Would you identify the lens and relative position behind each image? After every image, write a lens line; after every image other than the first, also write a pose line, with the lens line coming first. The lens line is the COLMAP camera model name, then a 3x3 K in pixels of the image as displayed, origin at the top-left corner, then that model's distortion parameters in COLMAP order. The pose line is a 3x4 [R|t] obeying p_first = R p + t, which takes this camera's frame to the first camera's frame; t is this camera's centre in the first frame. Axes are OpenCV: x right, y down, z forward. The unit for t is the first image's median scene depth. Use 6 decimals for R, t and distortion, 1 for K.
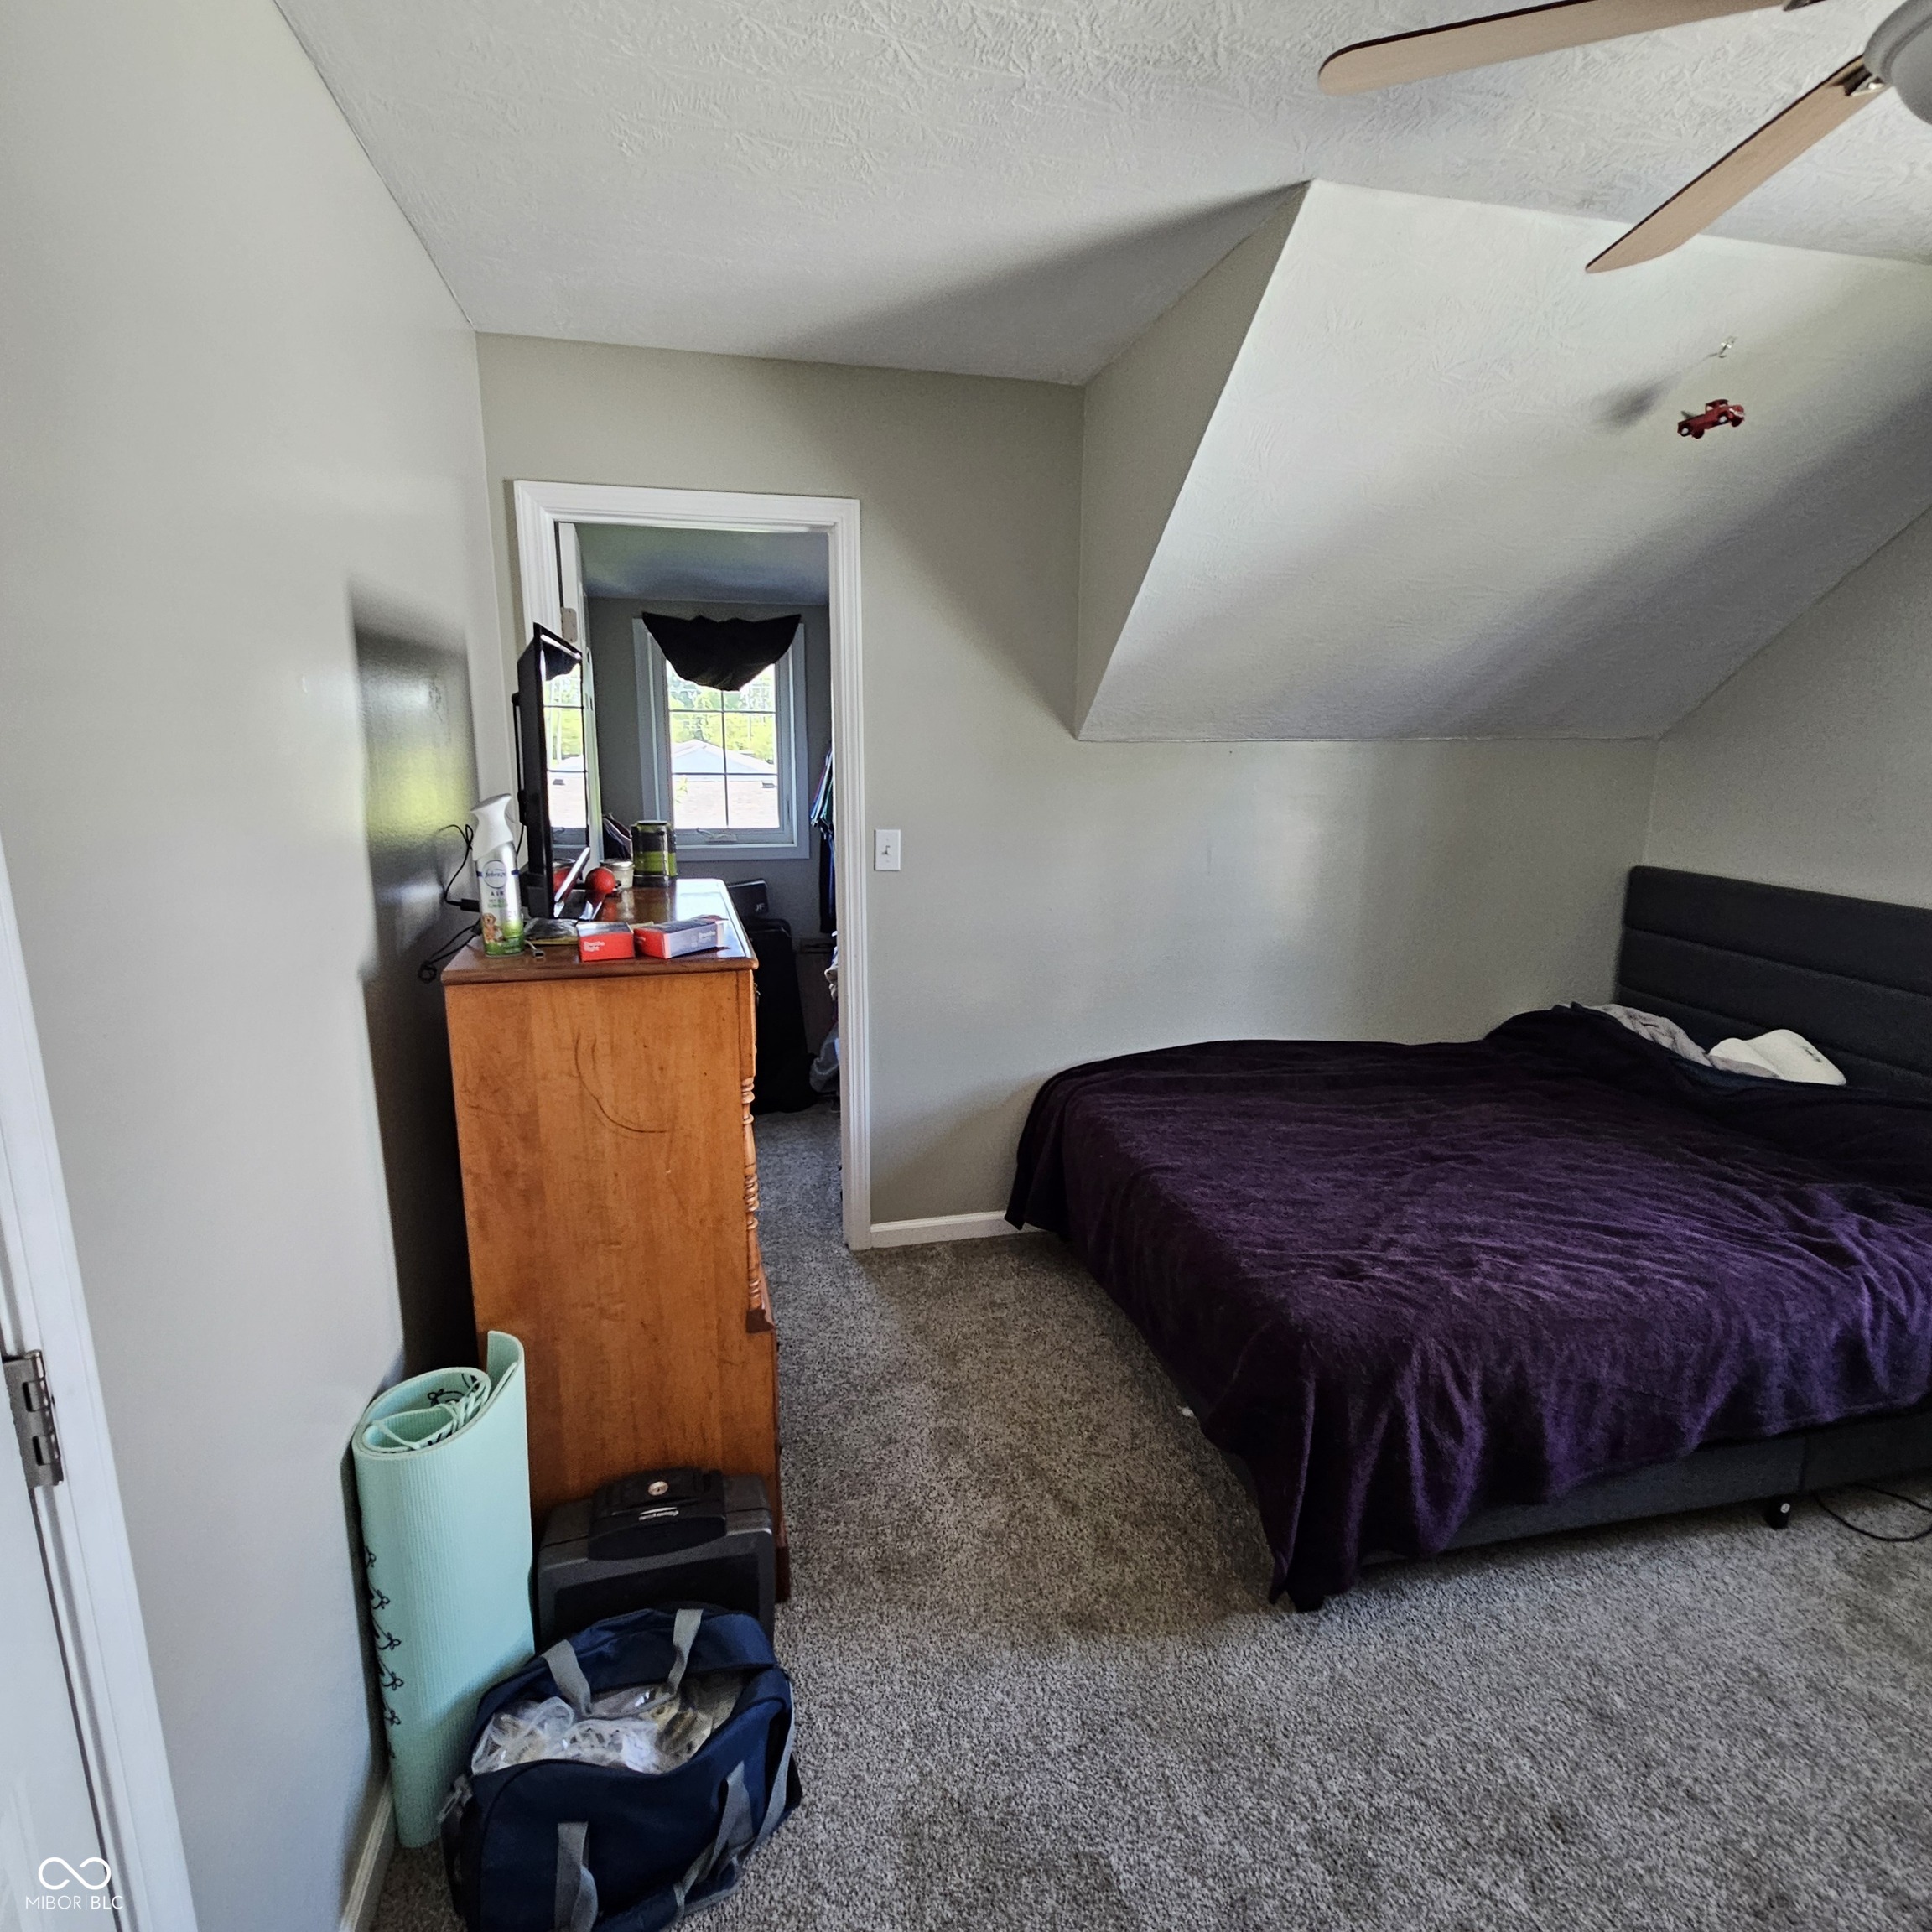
lens RADIAL K [[1049.0, 0, 971.4], [0, 1049.0, 957.4], [0, 0, 1]] dist [0.001967, -0.000317]
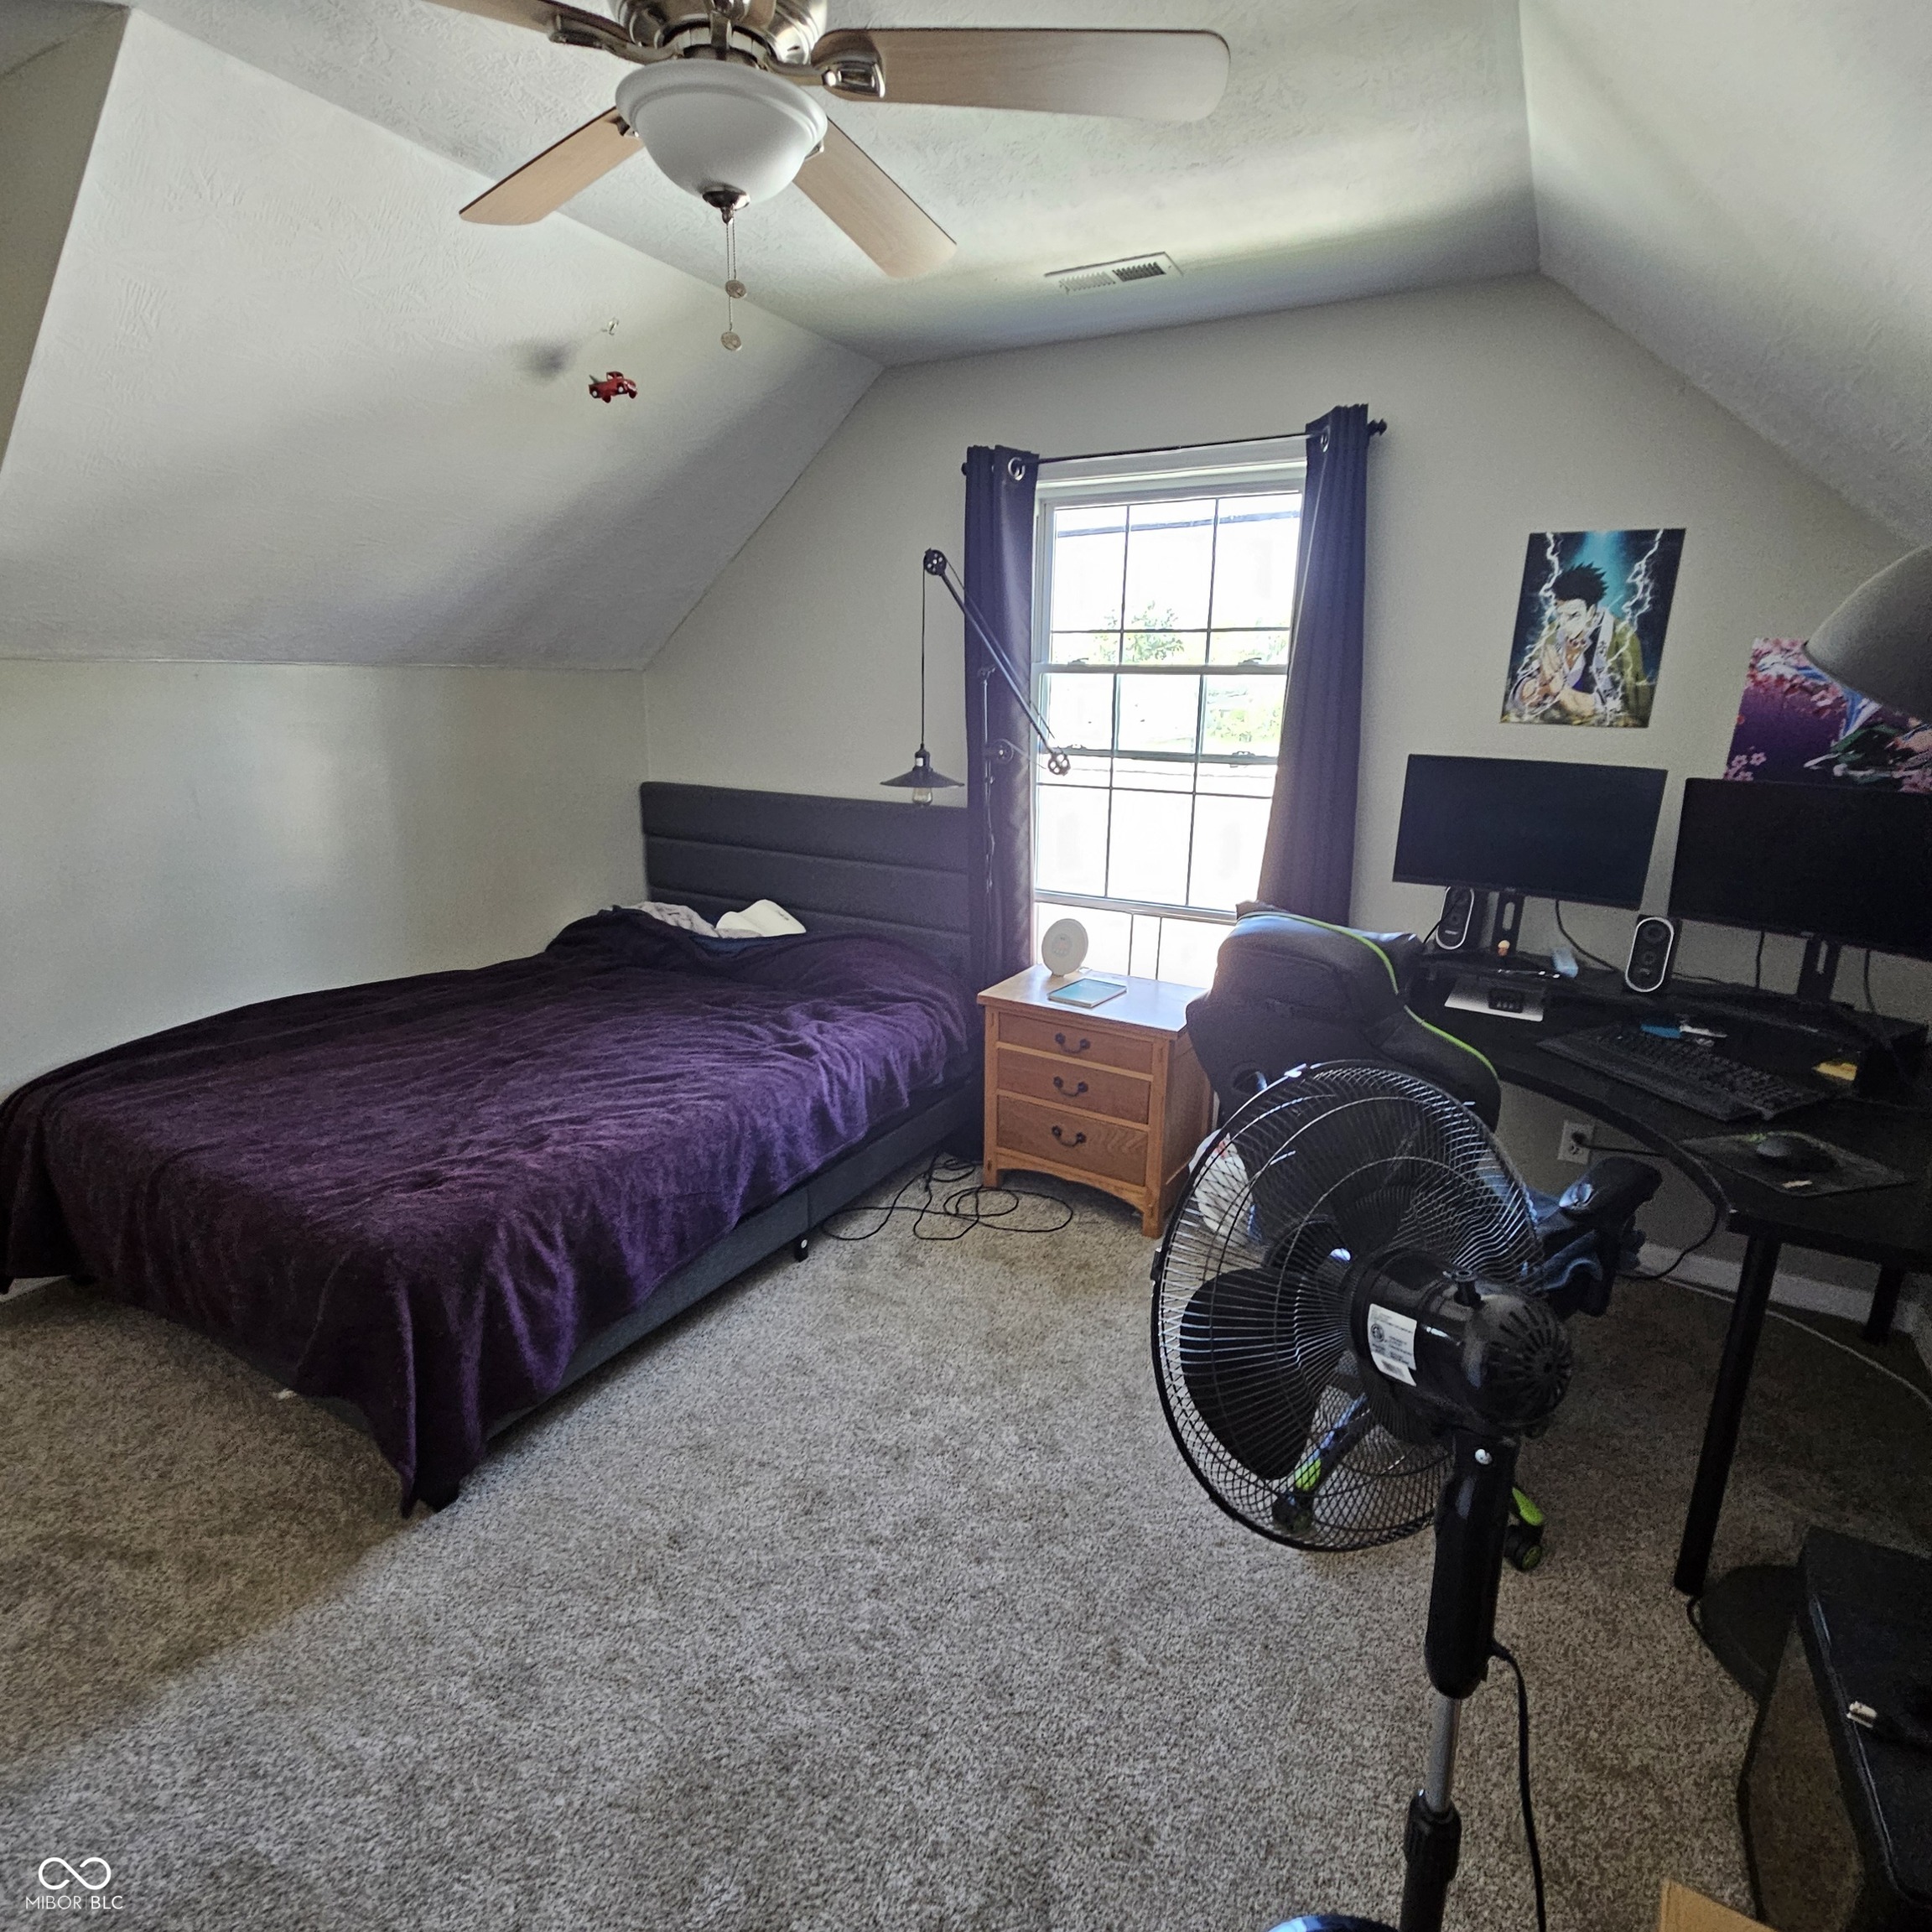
lens RADIAL K [[1049.0, 0, 971.4], [0, 1049.0, 957.4], [0, 0, 1]] dist [0.001967, -0.000317]
pose [[0.674195, -0.177705, 0.716855, 0.022073], [0.142454, 0.983684, 0.109873, 0.046491], [-0.724684, 0.028043, 0.688510, -0.088706]]
